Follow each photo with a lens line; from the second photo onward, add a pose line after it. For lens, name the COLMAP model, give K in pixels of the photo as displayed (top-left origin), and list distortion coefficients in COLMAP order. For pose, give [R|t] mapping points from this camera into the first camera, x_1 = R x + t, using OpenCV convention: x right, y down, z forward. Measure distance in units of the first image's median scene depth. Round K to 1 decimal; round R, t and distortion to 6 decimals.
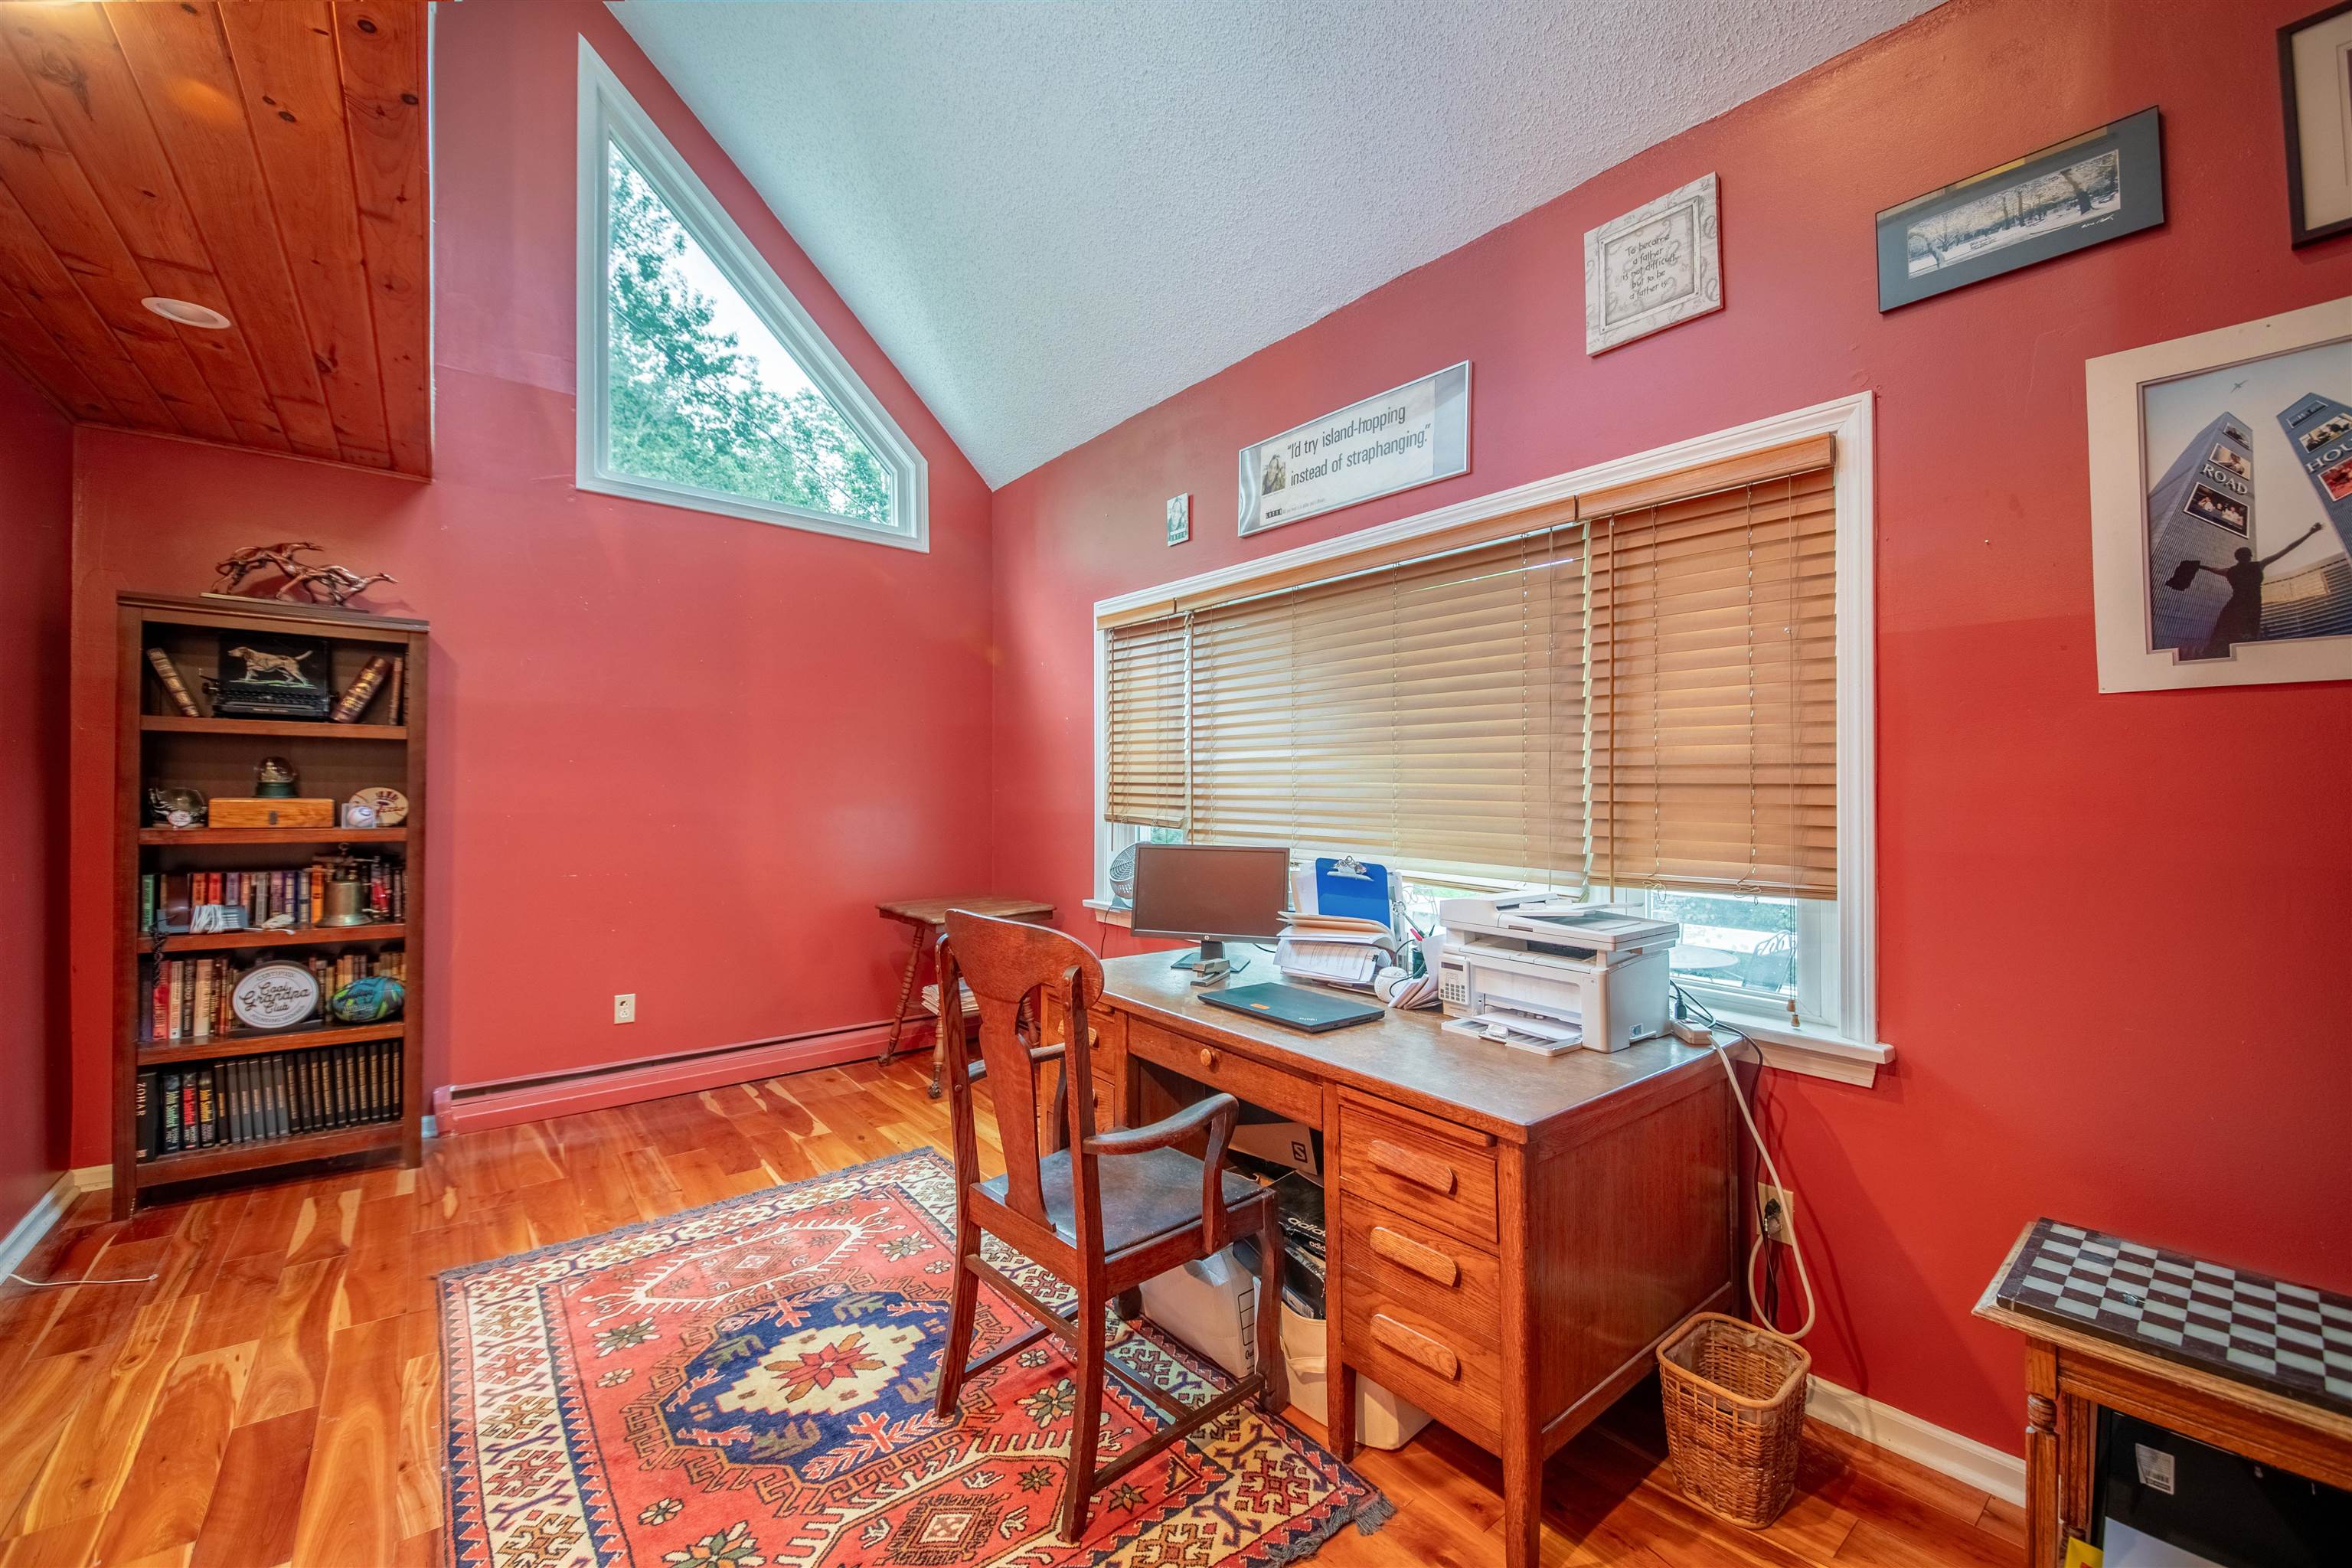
lens RADIAL K [[940.6, 0, 1183.1], [0, 940.6, 791.6], [0, 0, 1]] dist [-0.003006, -0.001822]
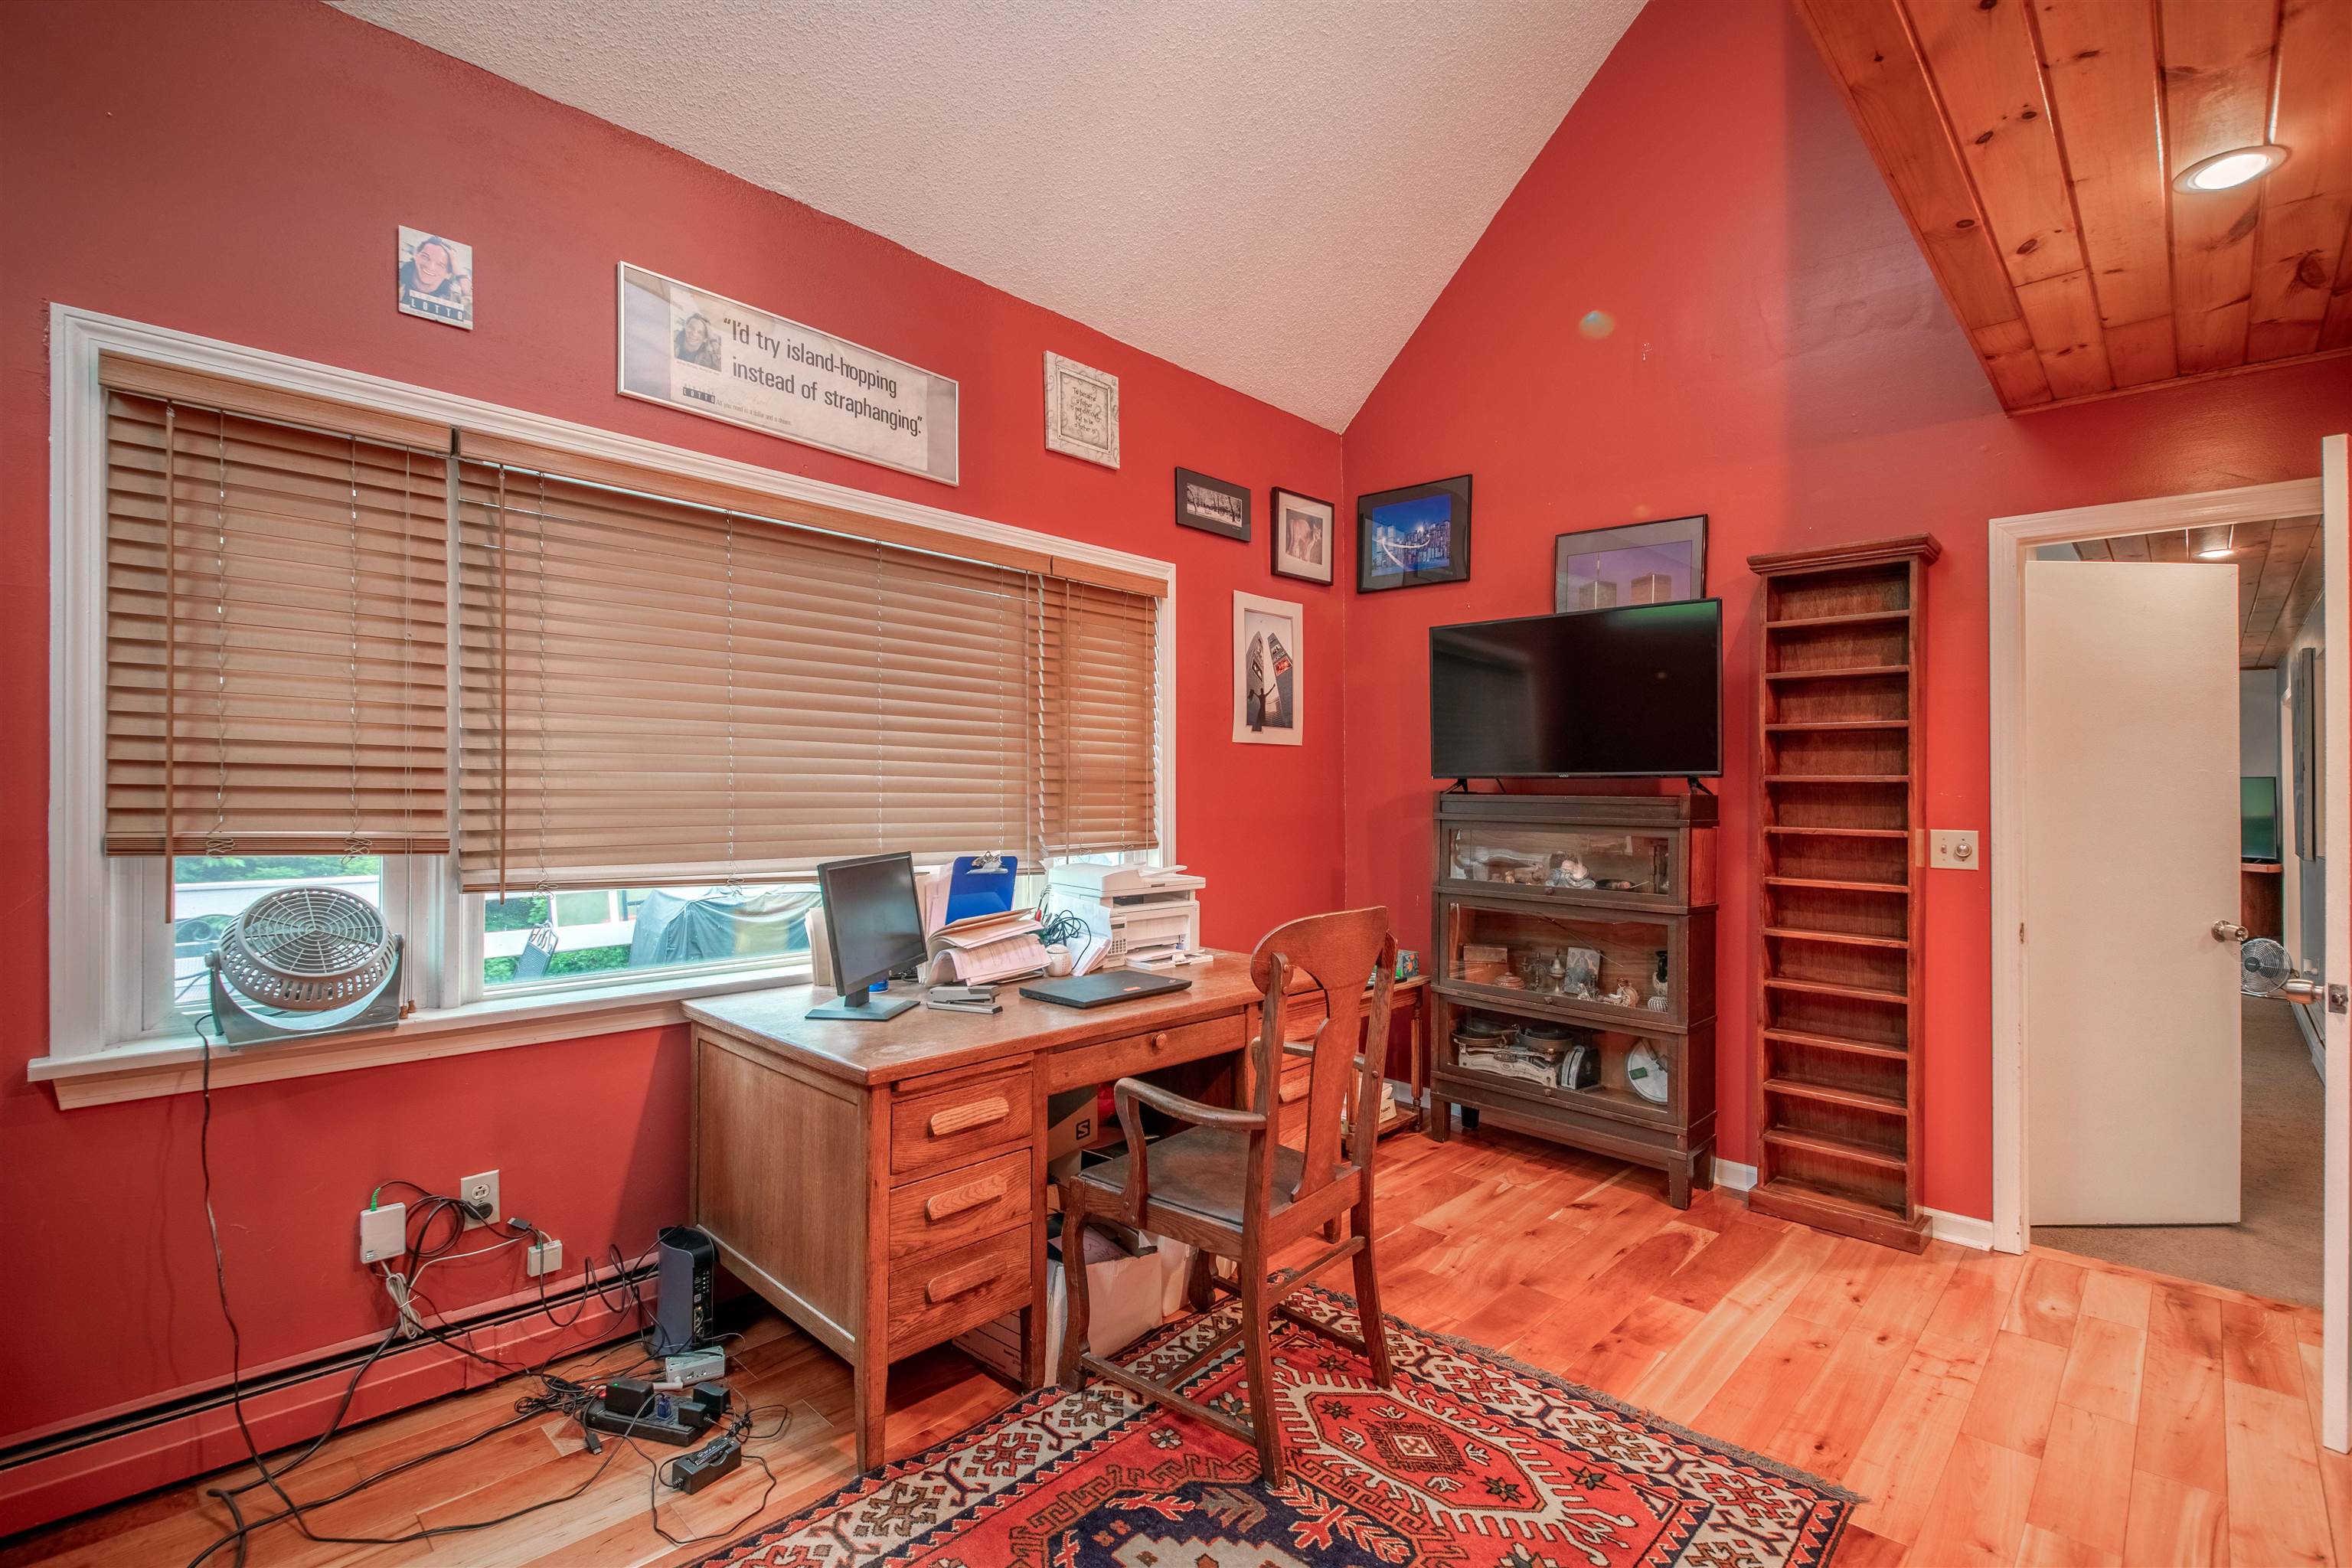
lens RADIAL K [[1076.2, 0, 1180.1], [0, 1076.2, 778.6], [0, 0, 1]] dist [0.017190, -0.000247]
pose [[-0.136892, 0.004877, 0.990574, -1.150881], [-0.006883, 0.999959, -0.005874, -0.003547], [-0.990562, -0.007622, -0.136853, 1.118320]]
